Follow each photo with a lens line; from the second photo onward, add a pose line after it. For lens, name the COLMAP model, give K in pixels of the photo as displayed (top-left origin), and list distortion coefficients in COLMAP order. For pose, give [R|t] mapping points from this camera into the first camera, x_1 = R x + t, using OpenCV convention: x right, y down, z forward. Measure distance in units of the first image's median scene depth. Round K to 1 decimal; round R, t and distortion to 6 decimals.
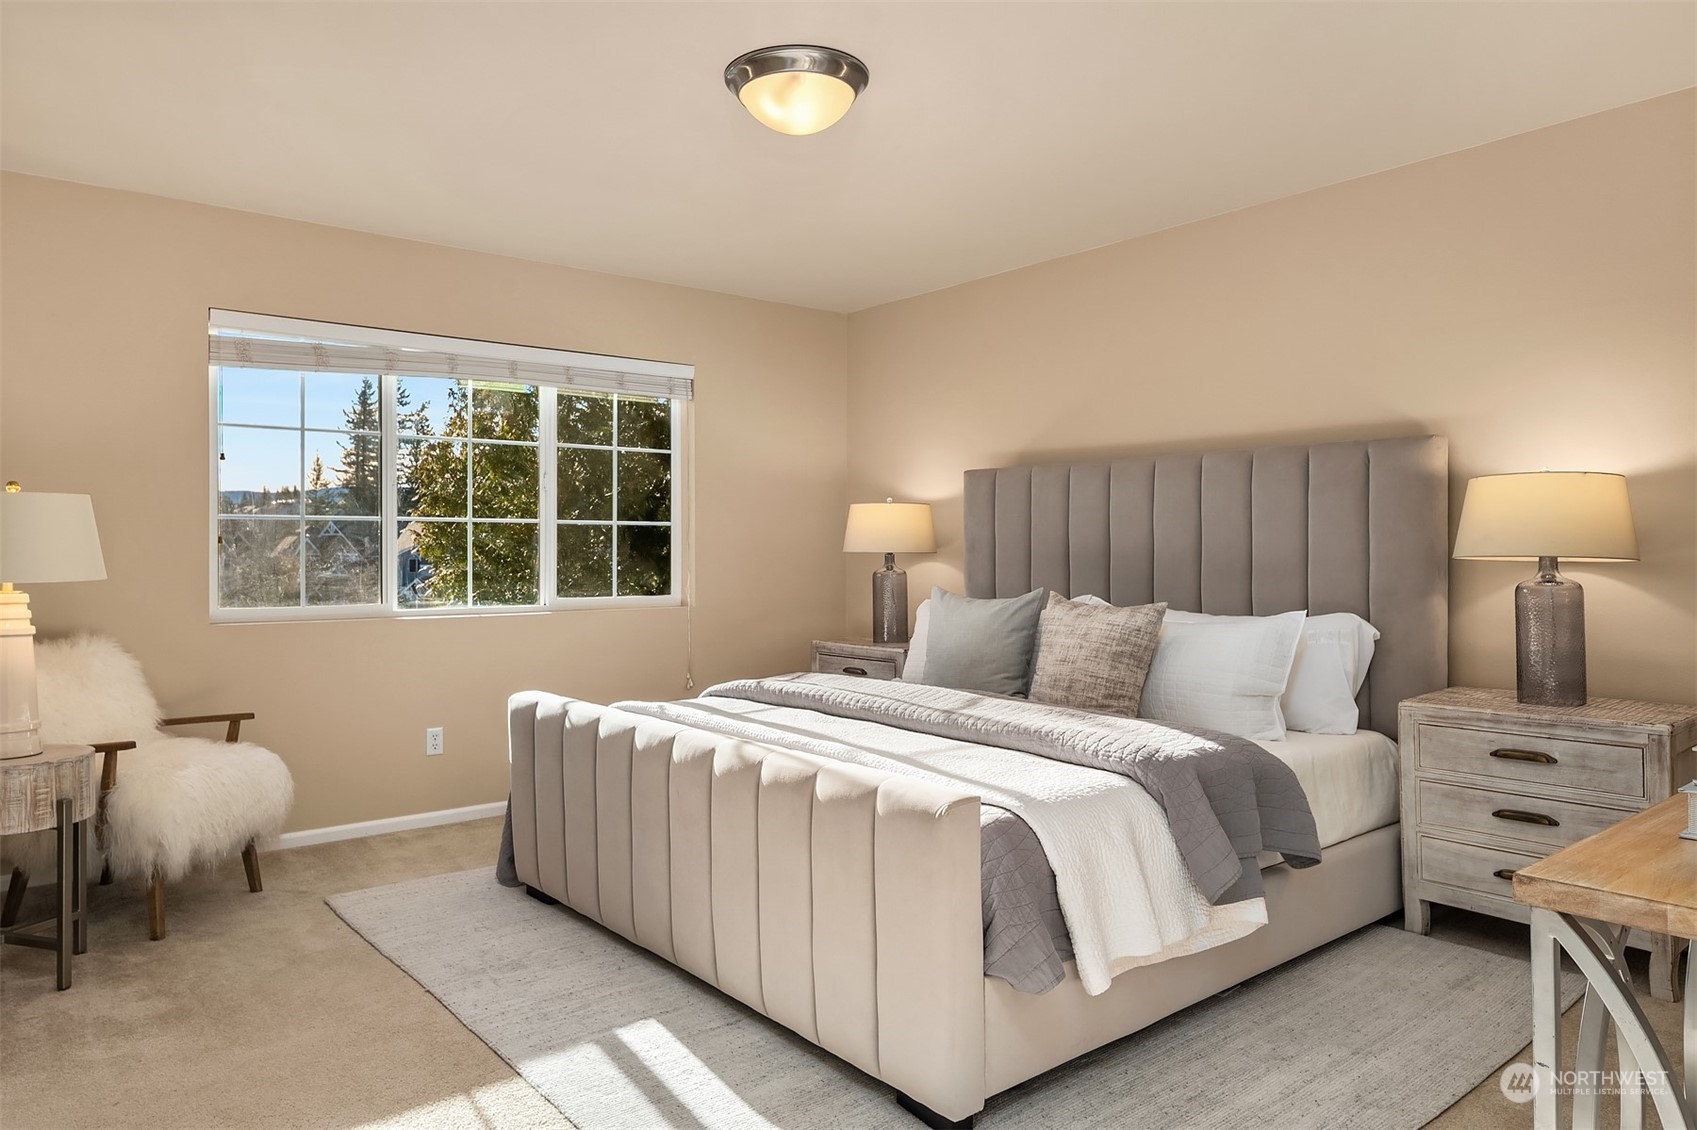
lens RADIAL K [[1099.9, 0, 854.3], [0, 1099.9, 565.8], [0, 0, 1]] dist [-0.028456, -0.000757]
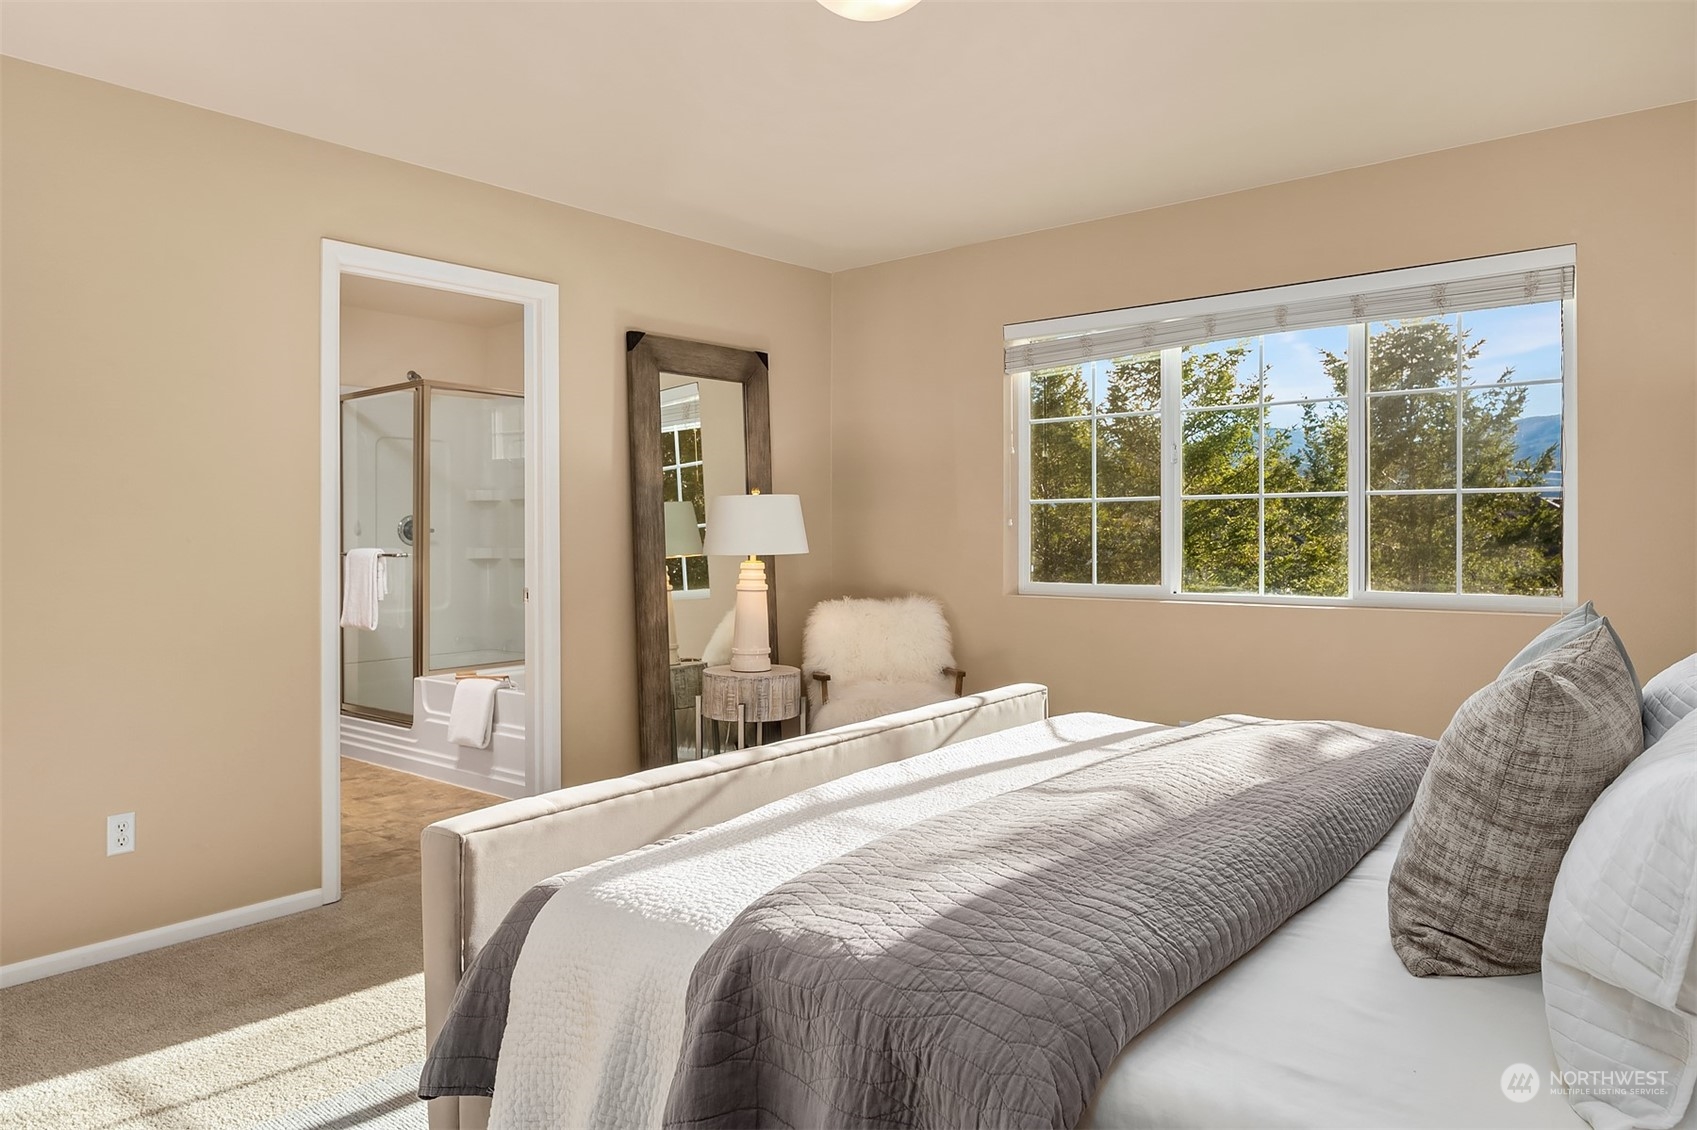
lens RADIAL K [[1099.9, 0, 854.3], [0, 1099.9, 549.1], [0, 0, 1]] dist [-0.028456, -0.000757]
pose [[0.191077, 0.015228, -0.981457, 0.484460], [-0.006489, 0.999877, 0.014250, -0.010084], [0.981554, 0.003646, 0.191152, 0.553514]]
